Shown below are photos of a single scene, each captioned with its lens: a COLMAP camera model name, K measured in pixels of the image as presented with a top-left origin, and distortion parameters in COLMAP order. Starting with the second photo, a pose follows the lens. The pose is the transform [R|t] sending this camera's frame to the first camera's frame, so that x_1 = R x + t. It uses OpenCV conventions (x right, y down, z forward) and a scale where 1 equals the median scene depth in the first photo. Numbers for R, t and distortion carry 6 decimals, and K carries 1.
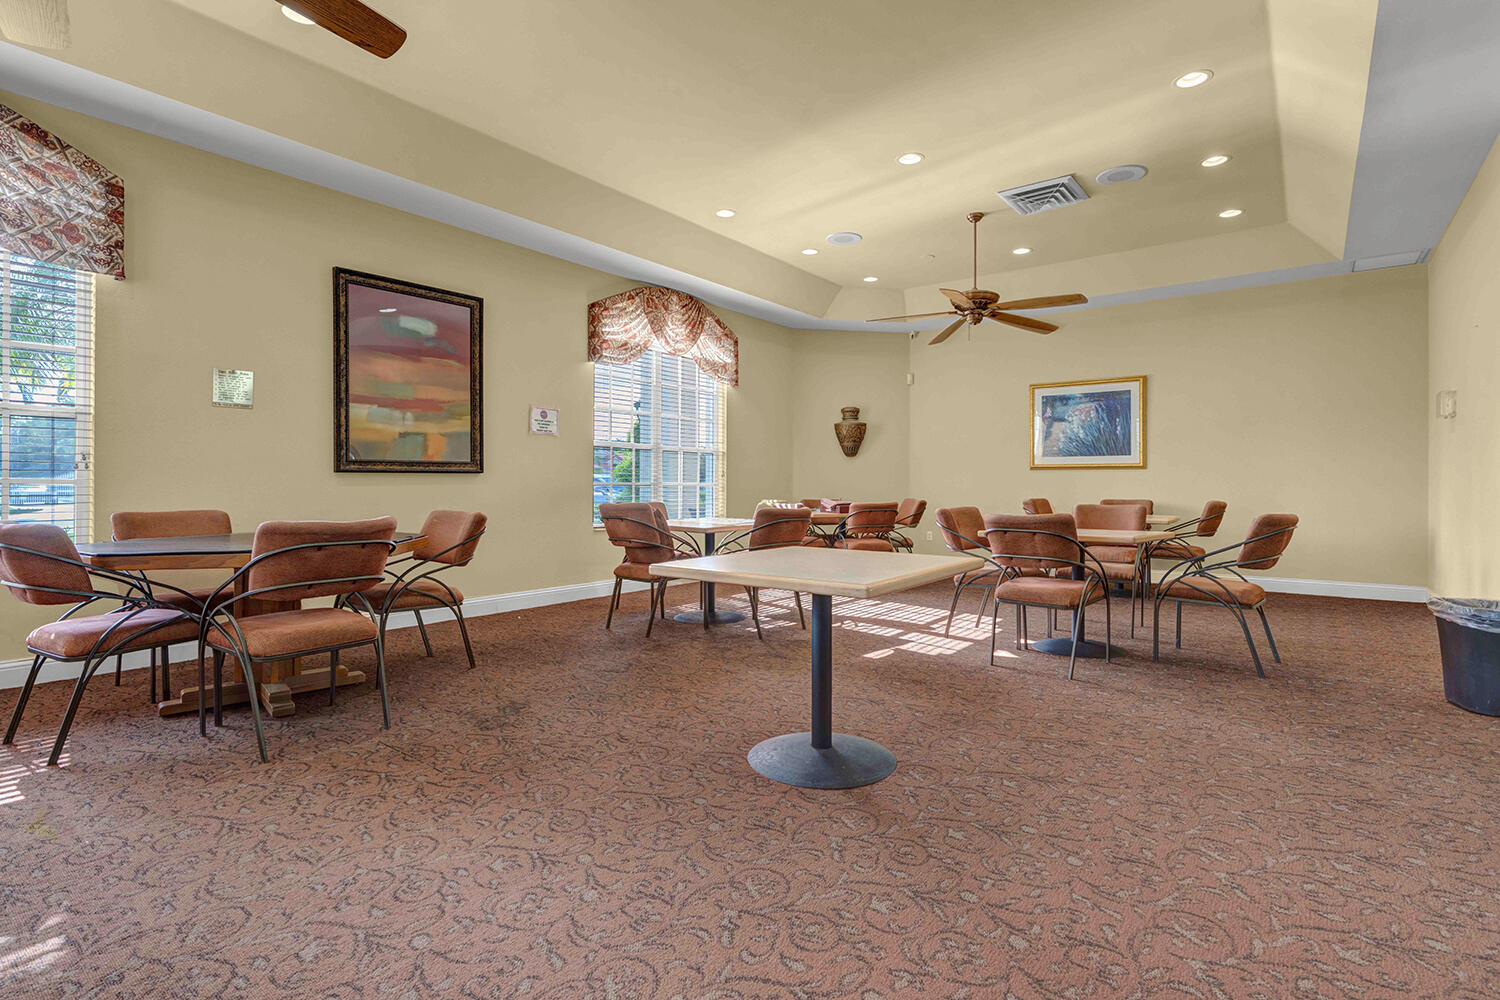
lens RADIAL K [[726.5, 0, 757.3], [0, 726.5, 483.6], [0, 0, 1]] dist [-0.003726, 0.002282]
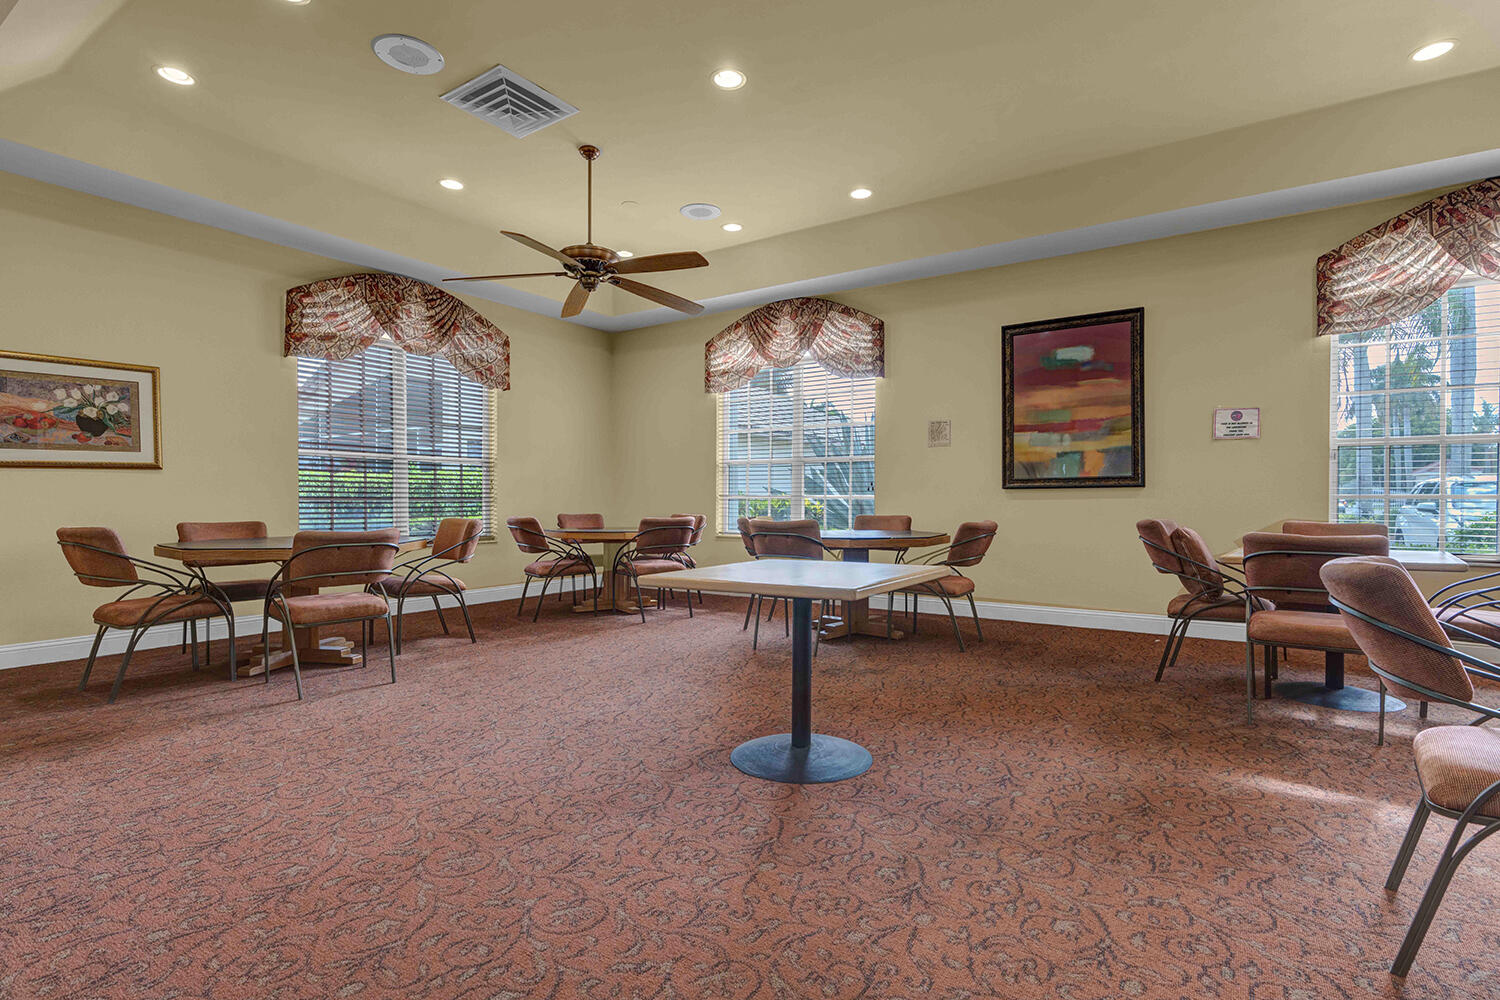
lens RADIAL K [[726.5, 0, 757.3], [0, 726.5, 483.6], [0, 0, 1]] dist [-0.003726, 0.002282]
pose [[0.067854, -0.024932, -0.997384, 0.600324], [0.000235, 0.999688, -0.024973, 0.005637], [0.997695, 0.001460, 0.067839, 0.456689]]
